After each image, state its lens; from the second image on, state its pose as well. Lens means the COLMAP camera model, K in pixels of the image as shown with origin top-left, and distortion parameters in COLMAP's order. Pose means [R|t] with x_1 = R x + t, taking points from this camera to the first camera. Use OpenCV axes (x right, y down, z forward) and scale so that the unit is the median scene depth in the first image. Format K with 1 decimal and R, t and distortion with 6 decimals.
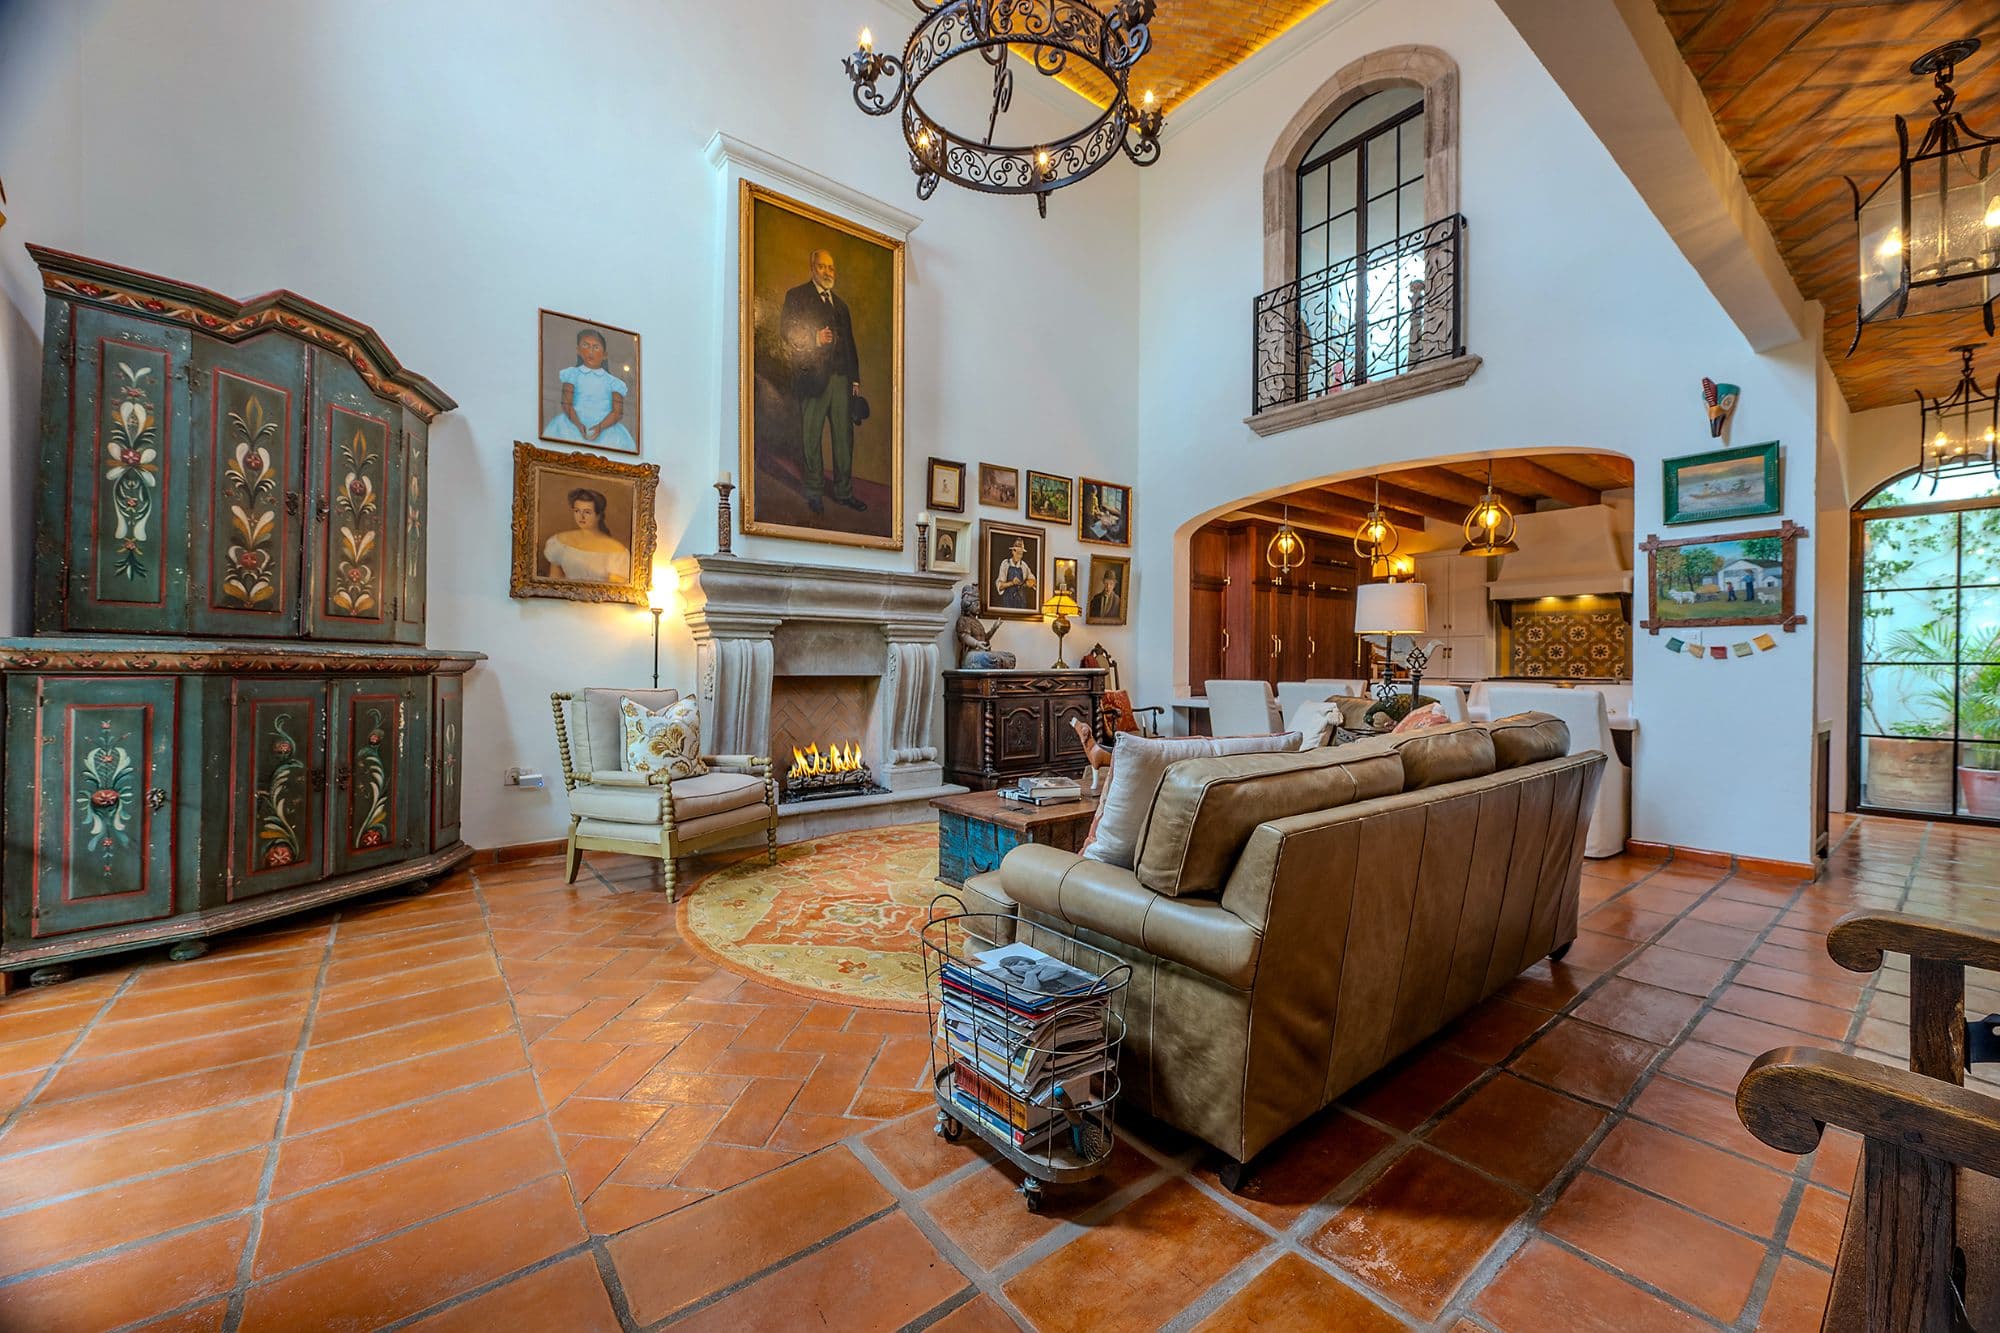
lens RADIAL K [[771.8, 0, 1000.0], [0, 771.8, 666.5], [0, 0, 1]] dist [-0.000413, -0.000270]
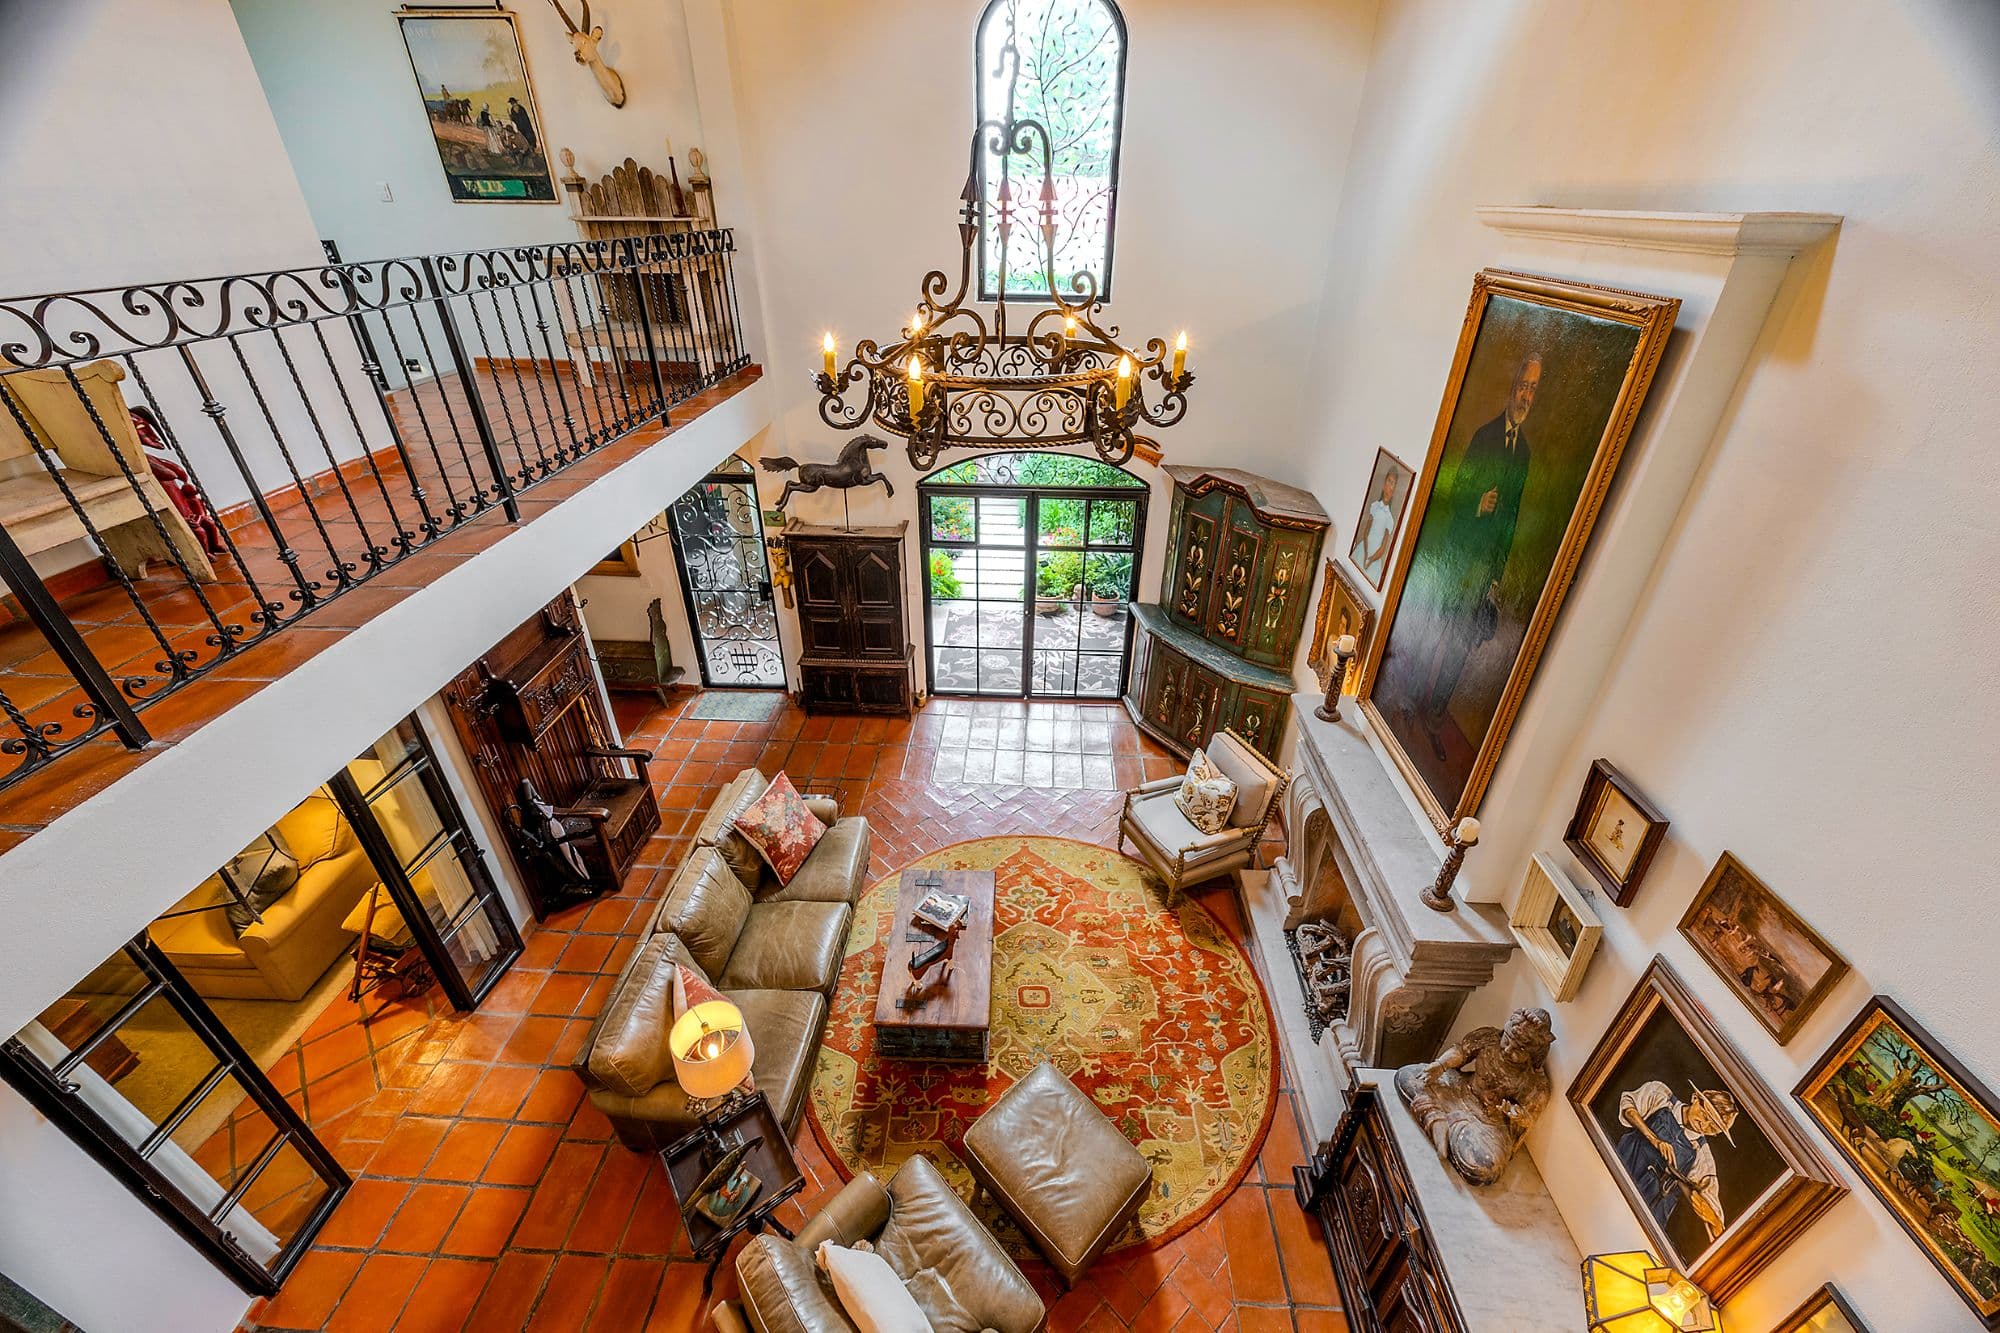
lens RADIAL K [[771.8, 0, 1000.0], [0, 771.8, 666.5], [0, 0, 1]] dist [-0.000413, -0.000270]
pose [[-0.652119, 0.385194, -0.652968, 0.355312], [-0.012626, 0.855665, 0.517377, -0.461070], [0.758012, 0.345635, -0.553132, 0.797494]]
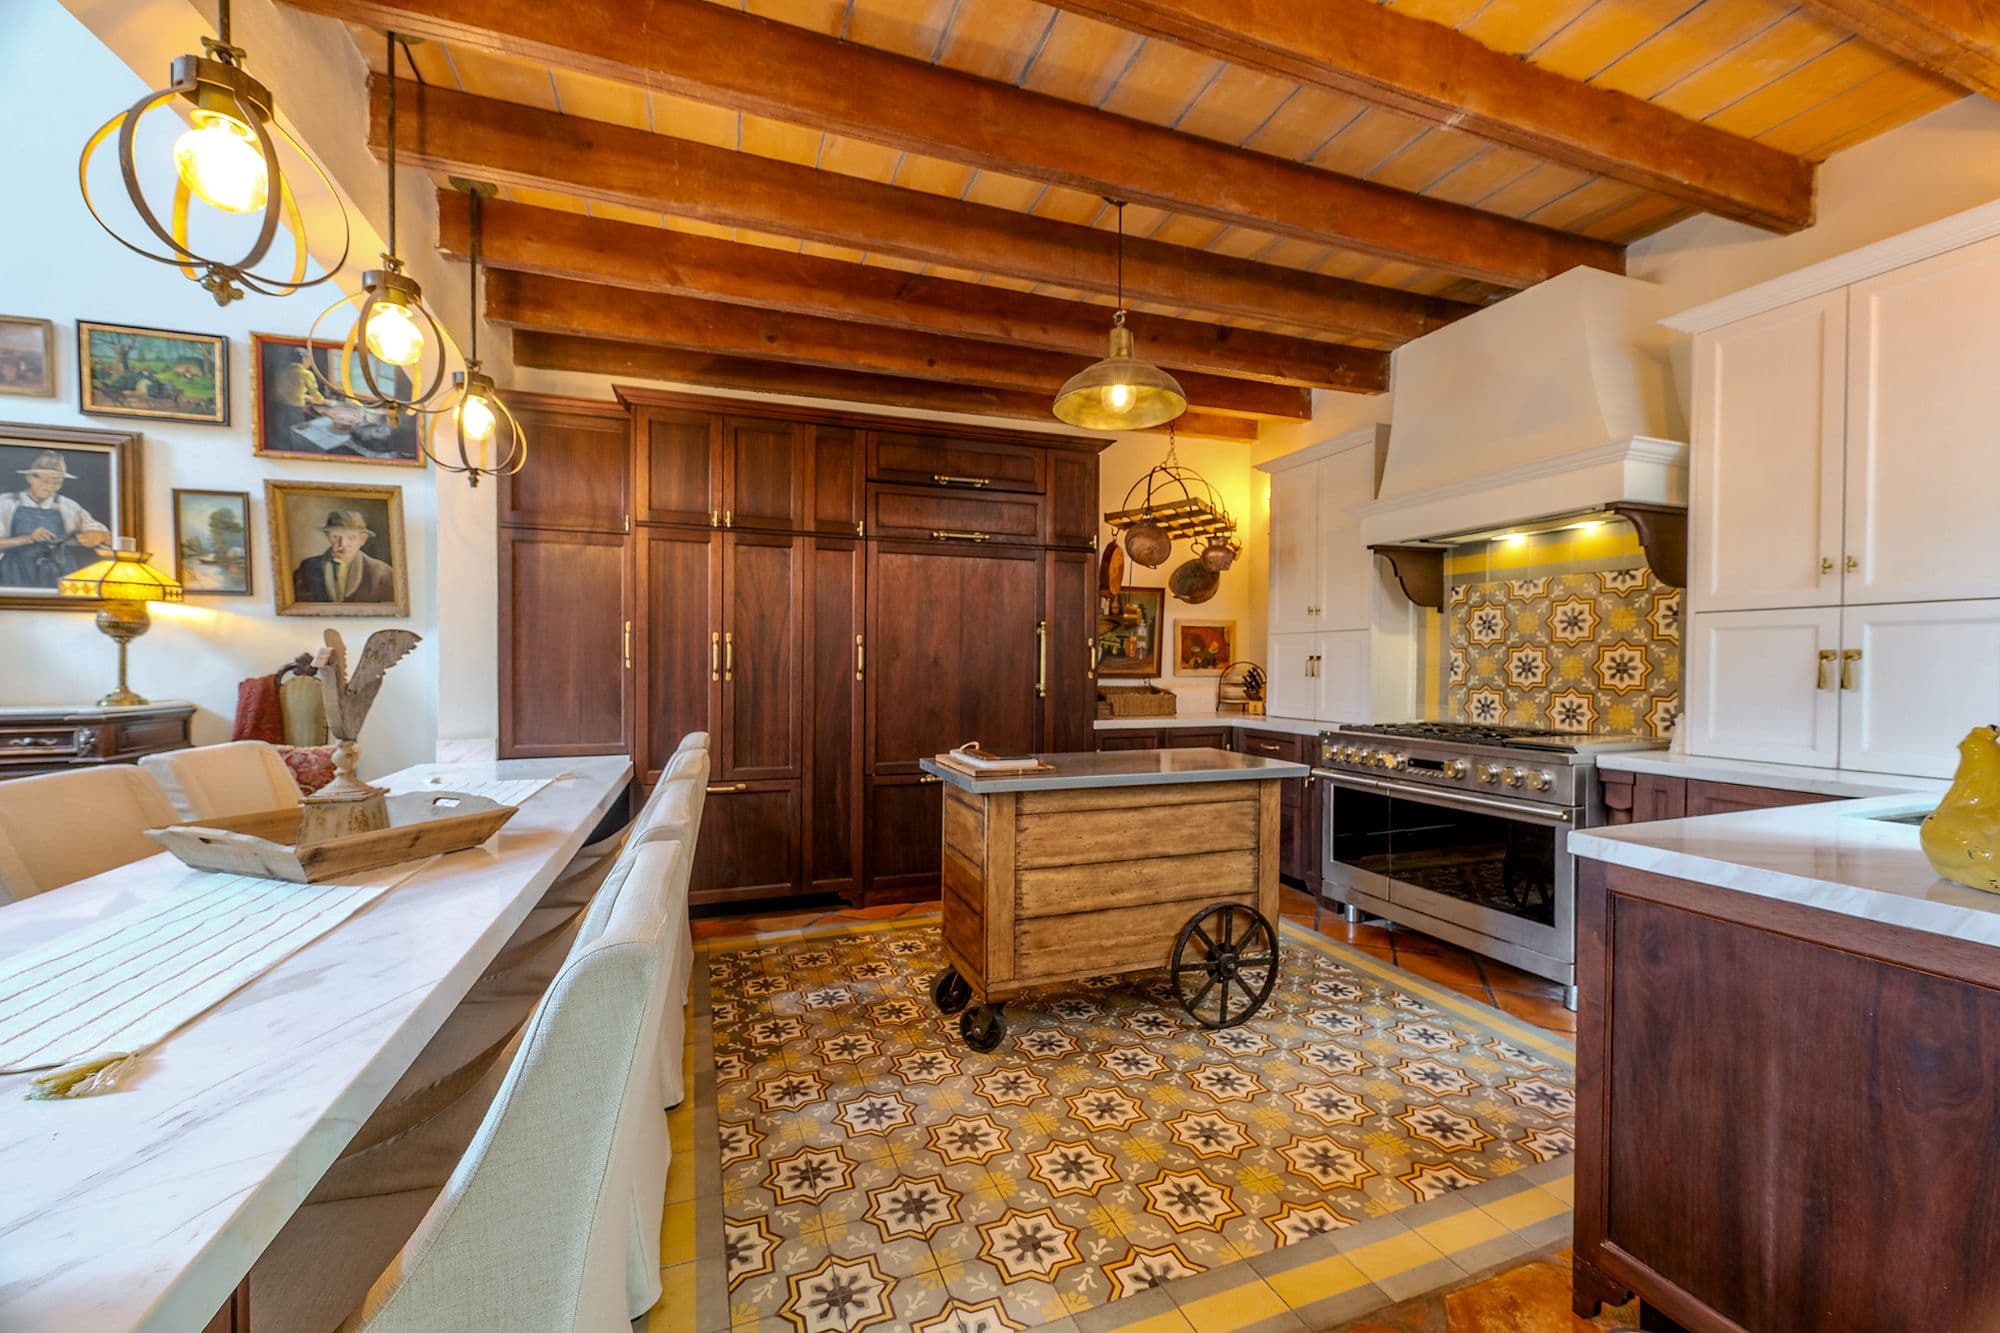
lens RADIAL K [[797.0, 0, 1000.0], [0, 797.0, 666.5], [0, 0, 1]] dist [0.000073, 0.000064]
pose [[0.949286, 0.004175, -0.314387, 0.726323], [-0.003510, 0.999990, 0.002682, -0.023699], [0.314395, -0.001443, 0.949291, 0.630367]]
